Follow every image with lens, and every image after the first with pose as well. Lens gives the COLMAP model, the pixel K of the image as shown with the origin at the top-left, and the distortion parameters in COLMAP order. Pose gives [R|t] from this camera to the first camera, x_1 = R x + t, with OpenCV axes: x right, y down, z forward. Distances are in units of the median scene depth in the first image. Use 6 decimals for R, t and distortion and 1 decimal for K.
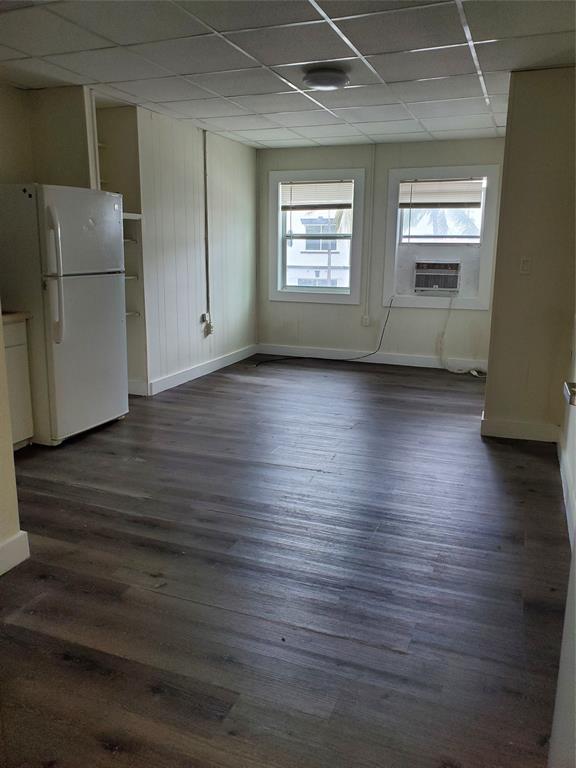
lens RADIAL K [[607.1, 0, 288.0], [0, 607.1, 384.0], [0, 0, 1]] dist [-0.001944, -0.057723]
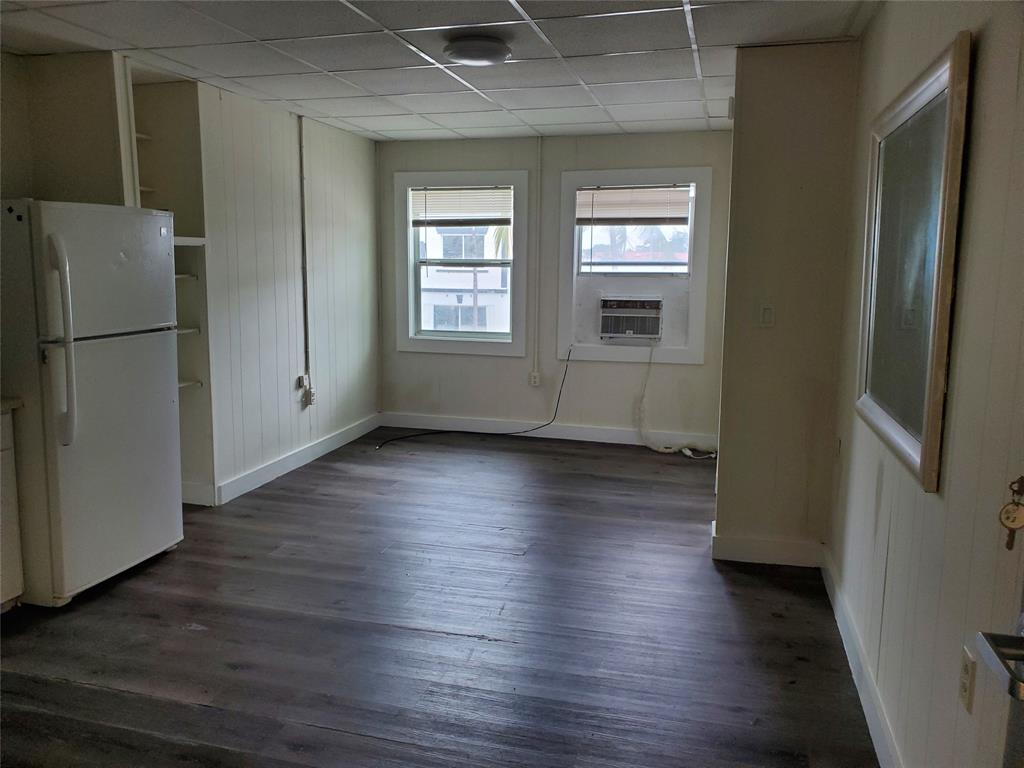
lens RADIAL K [[809.4, 0, 507.2], [0, 809.4, 375.9], [0, 0, 1]] dist [-0.001944, -0.057723]
pose [[0.994038, -0.015884, 0.107872, -0.007407], [0.024098, 0.996871, -0.075276, -0.052458], [-0.106339, 0.077427, 0.991311, 0.089796]]
